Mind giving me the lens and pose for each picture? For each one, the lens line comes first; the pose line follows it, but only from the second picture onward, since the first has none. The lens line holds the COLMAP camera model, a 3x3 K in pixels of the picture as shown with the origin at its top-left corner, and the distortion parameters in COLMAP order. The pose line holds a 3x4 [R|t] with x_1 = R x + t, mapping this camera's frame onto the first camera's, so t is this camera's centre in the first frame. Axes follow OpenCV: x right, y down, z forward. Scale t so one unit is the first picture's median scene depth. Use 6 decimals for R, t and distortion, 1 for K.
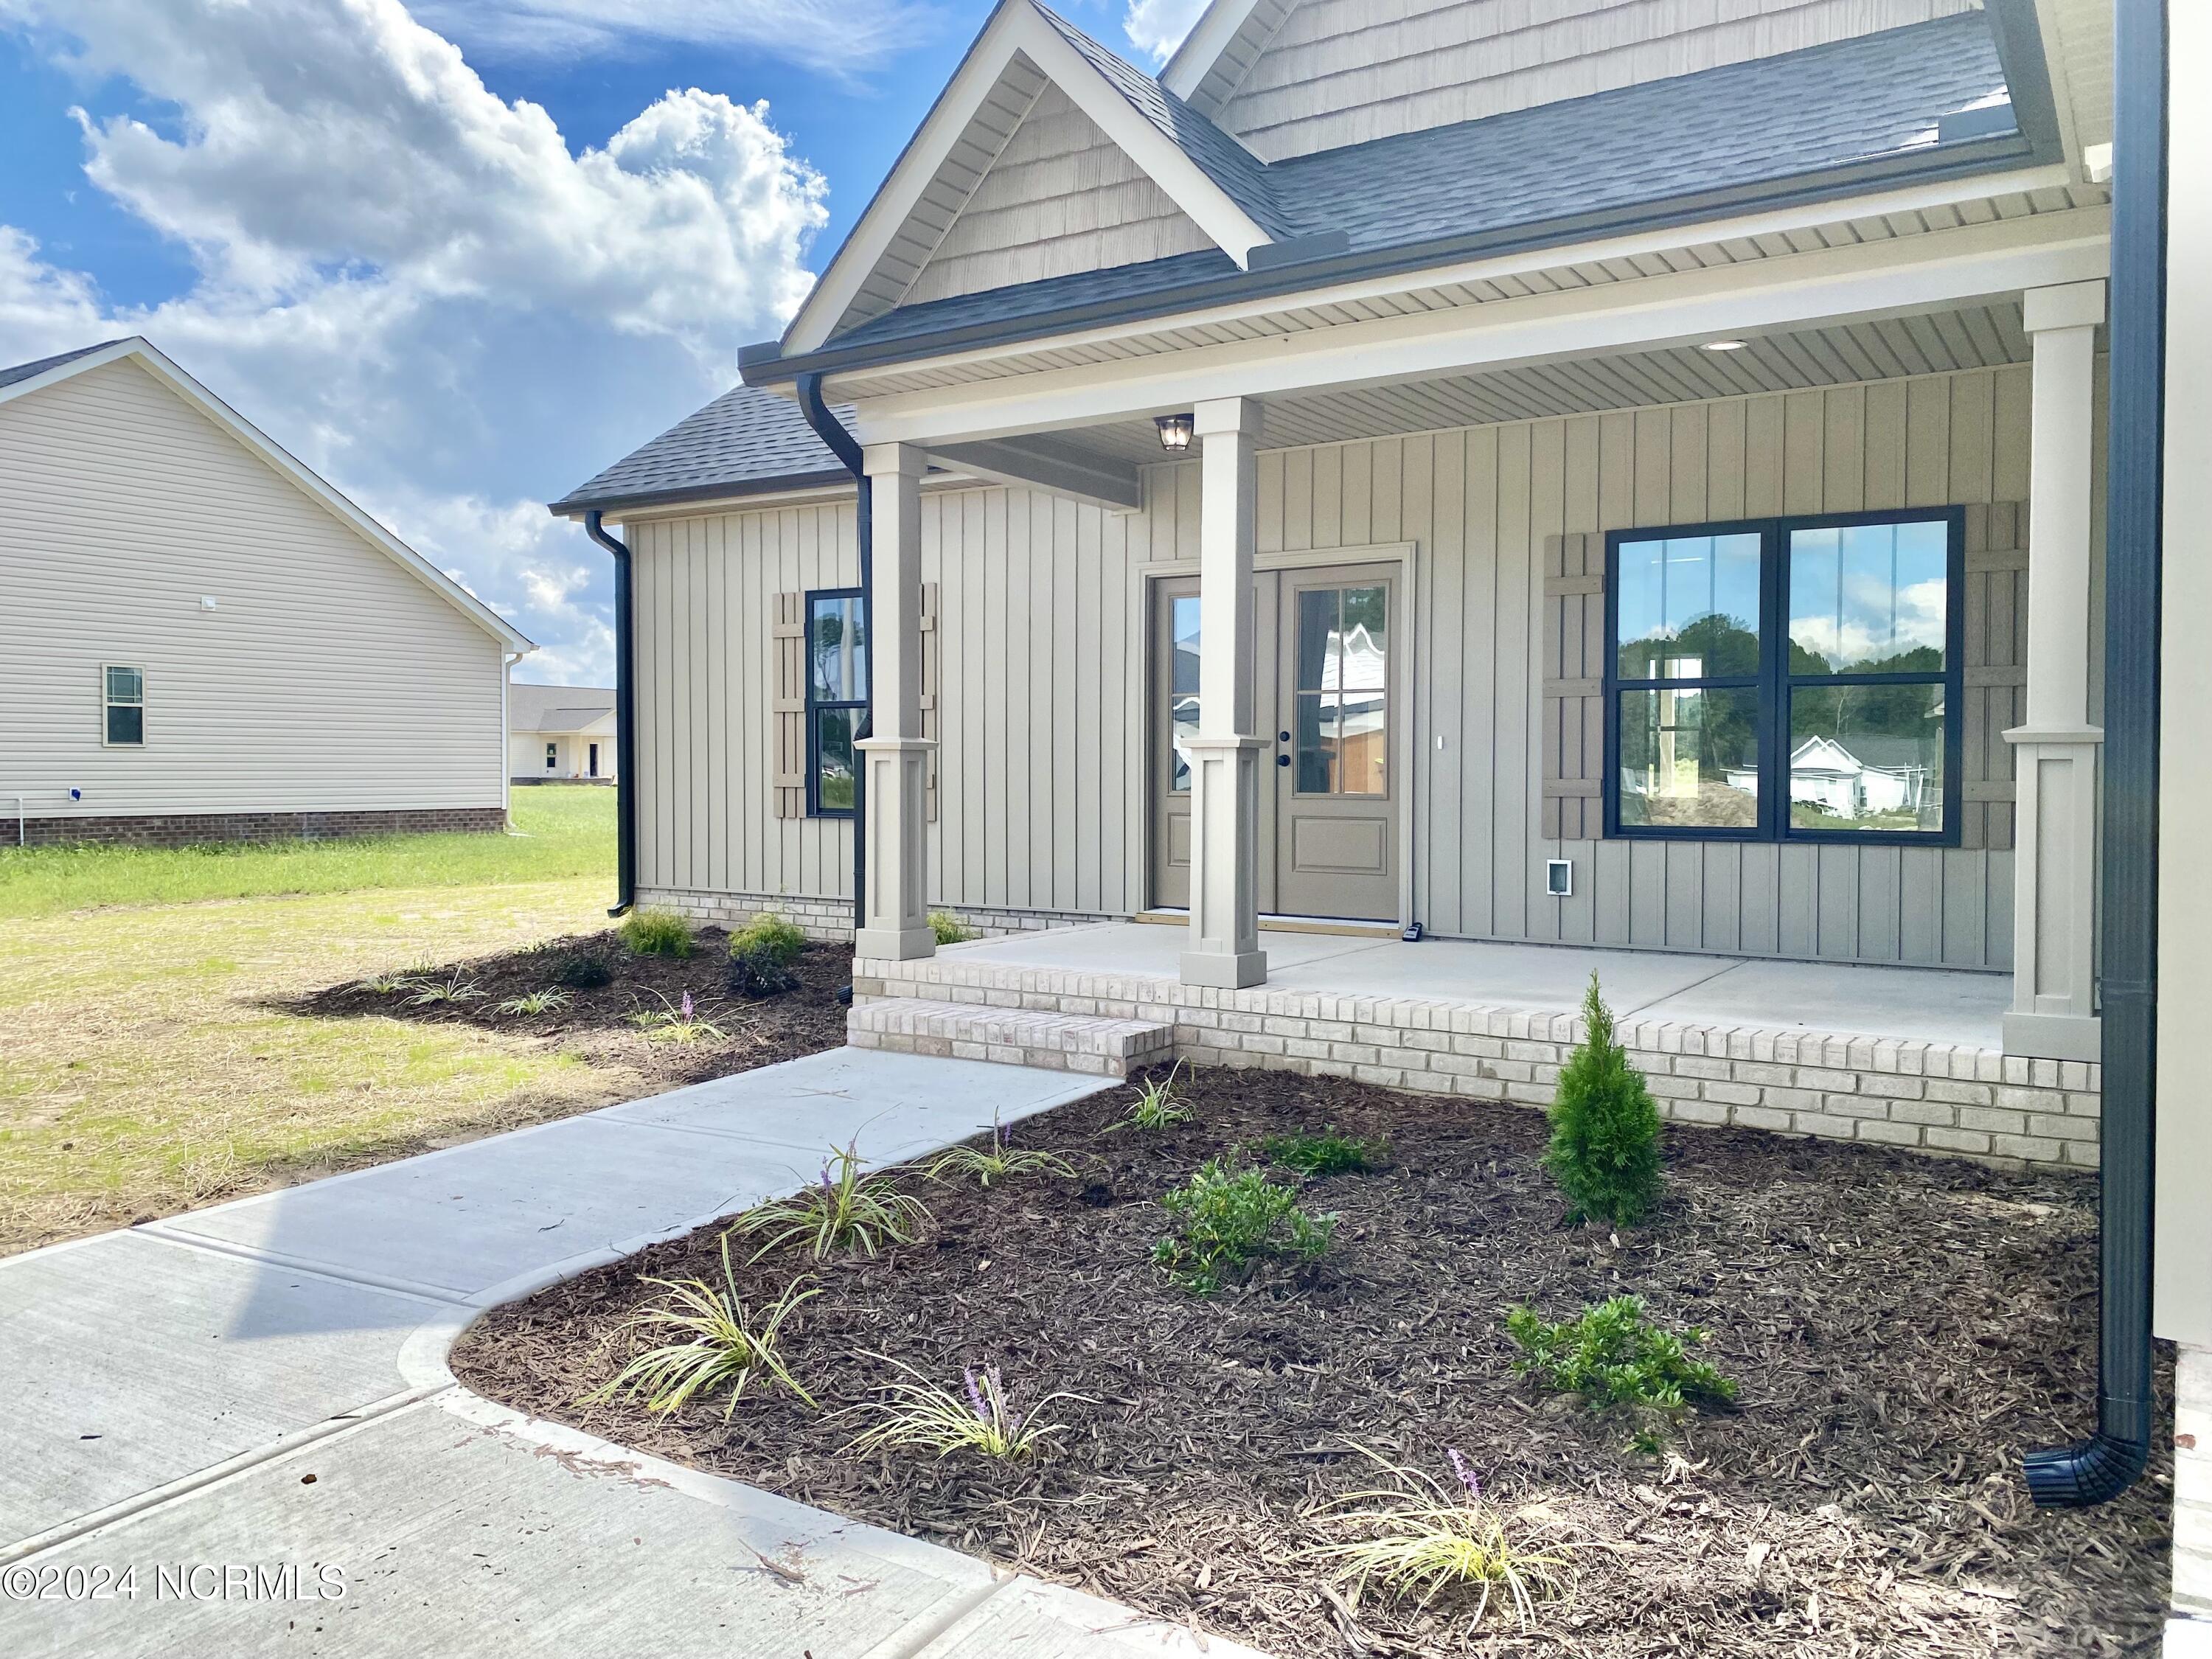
lens RADIAL K [[1694.8, 0, 1101.4], [0, 1694.8, 815.3], [0, 0, 1]] dist [-0.070565, -0.007862]
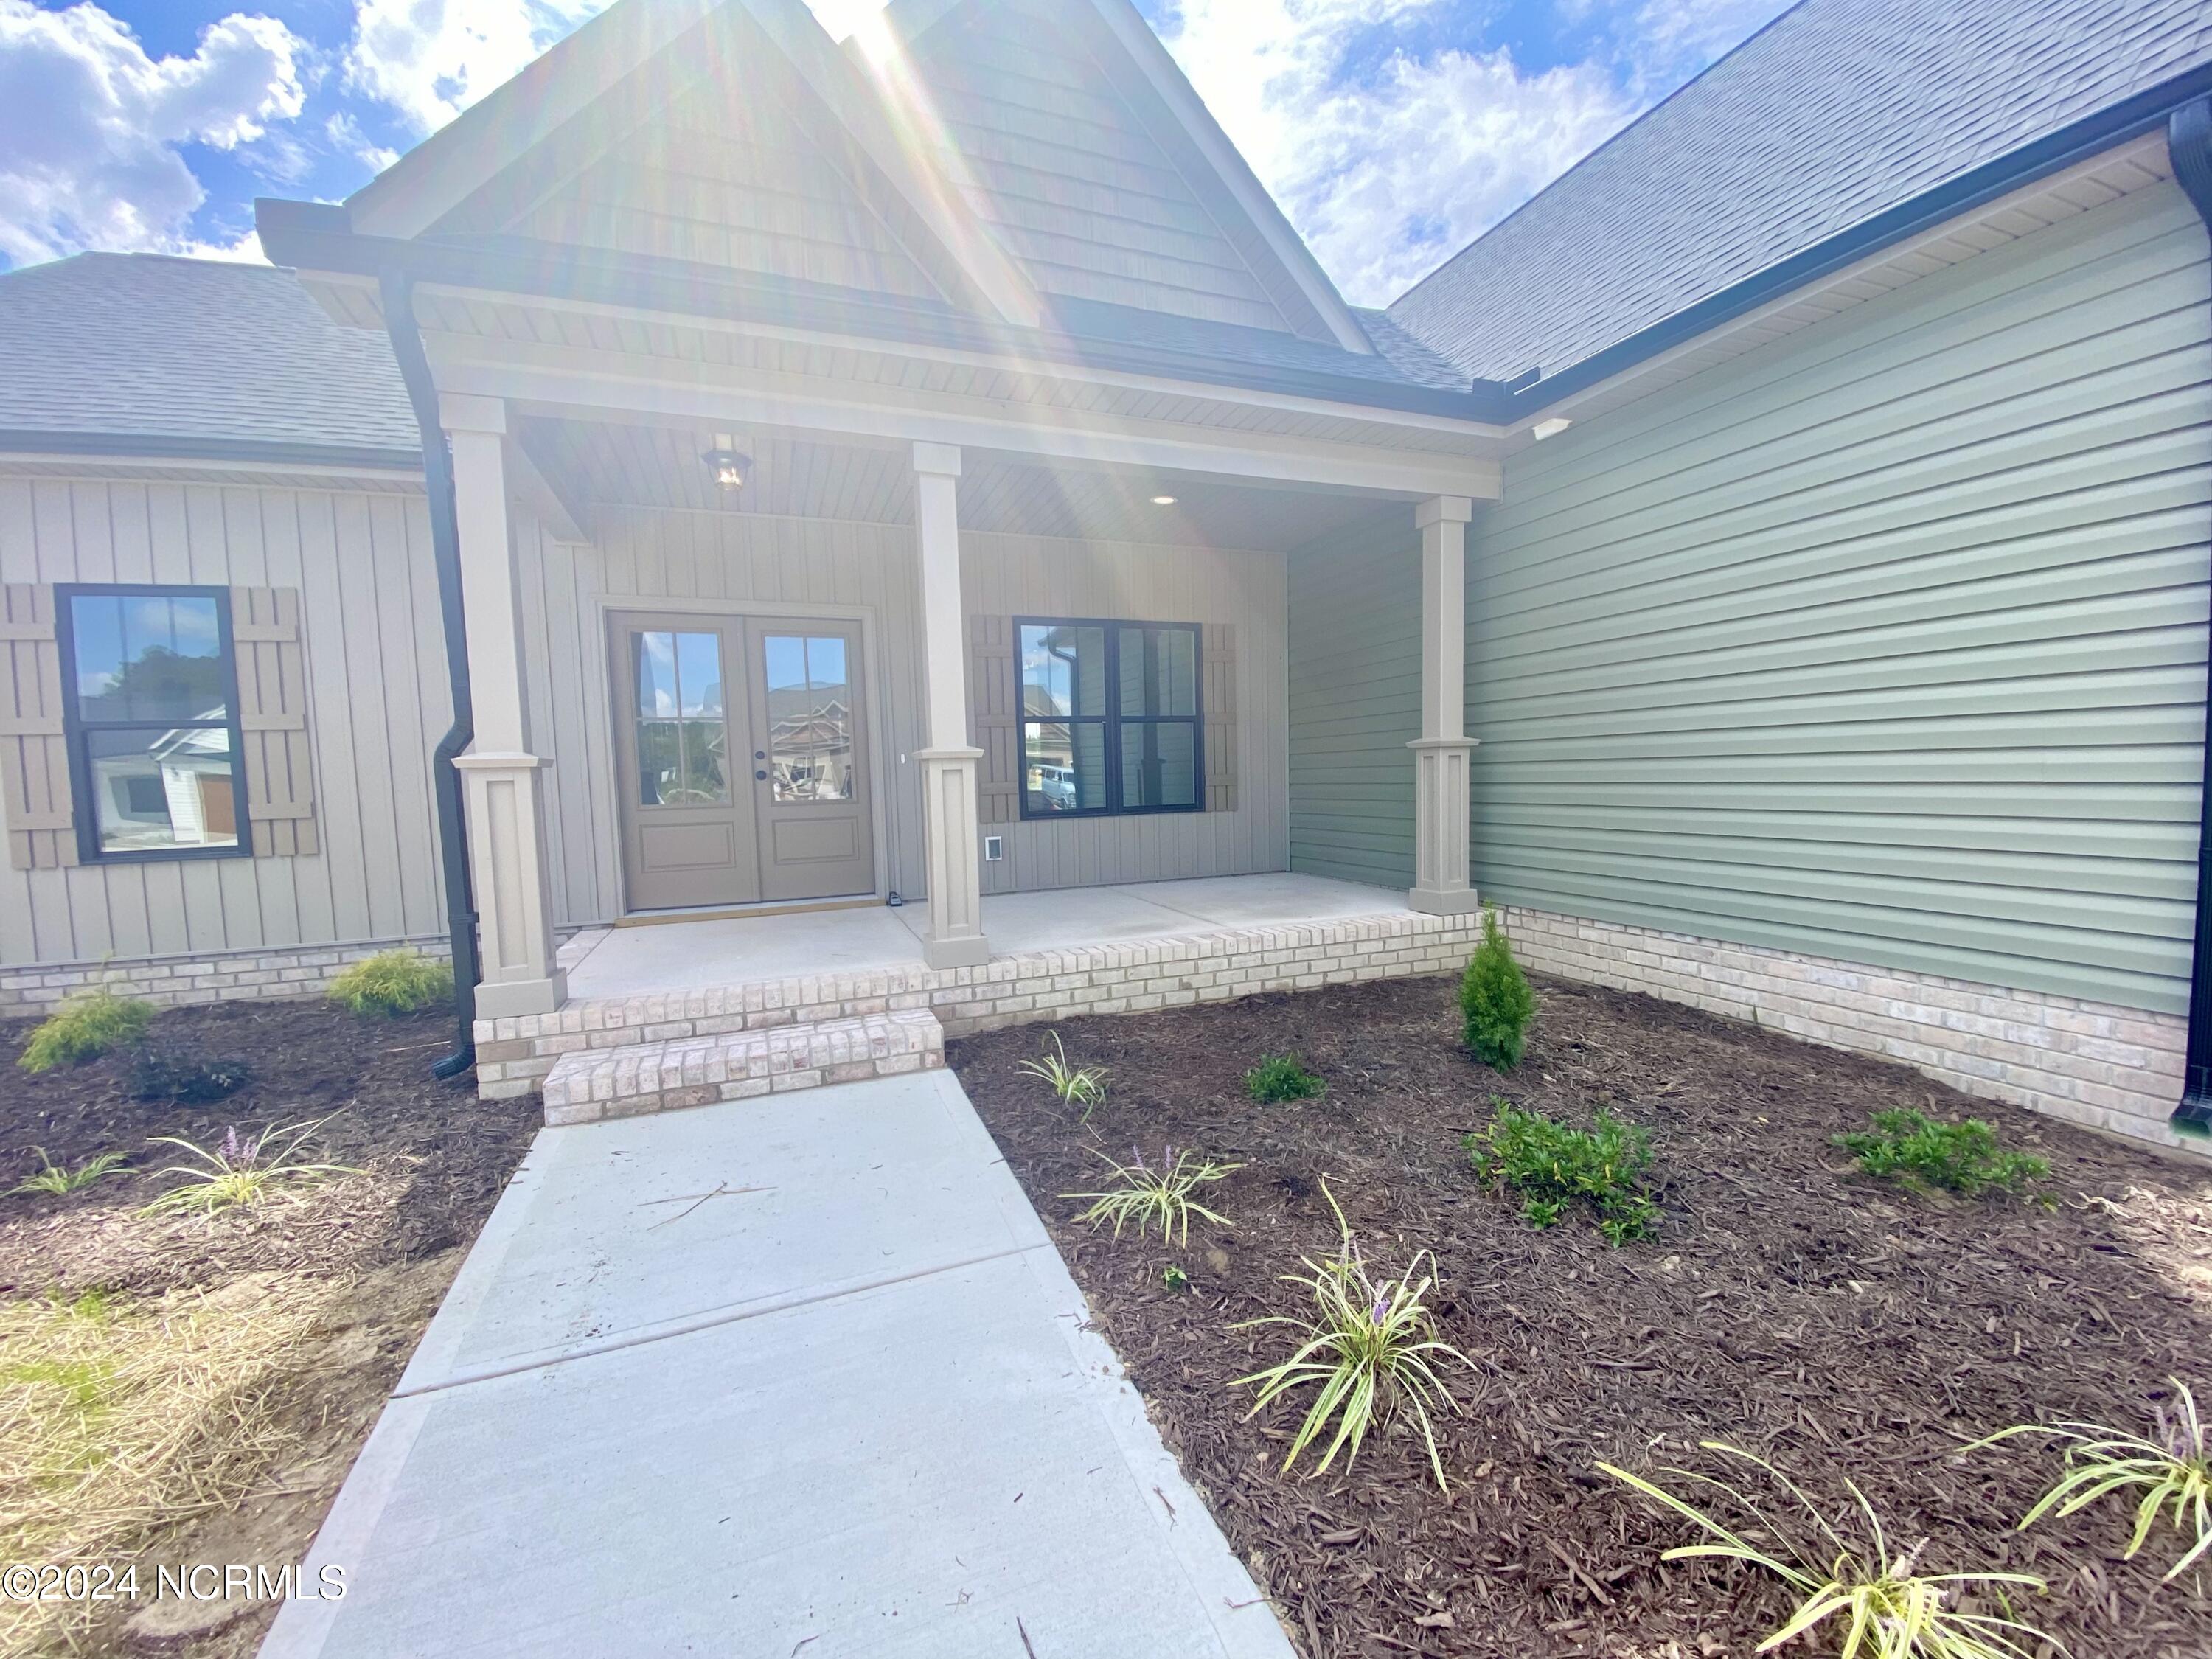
lens RADIAL K [[872.5, 0, 1107.9], [0, 872.5, 842.7], [0, 0, 1]] dist [0.000286, -0.000151]
pose [[0.563273, -0.084323, 0.821957, -0.360709], [0.053008, 0.996418, 0.065895, -0.016426], [-0.824569, 0.006453, 0.565725, 0.585568]]
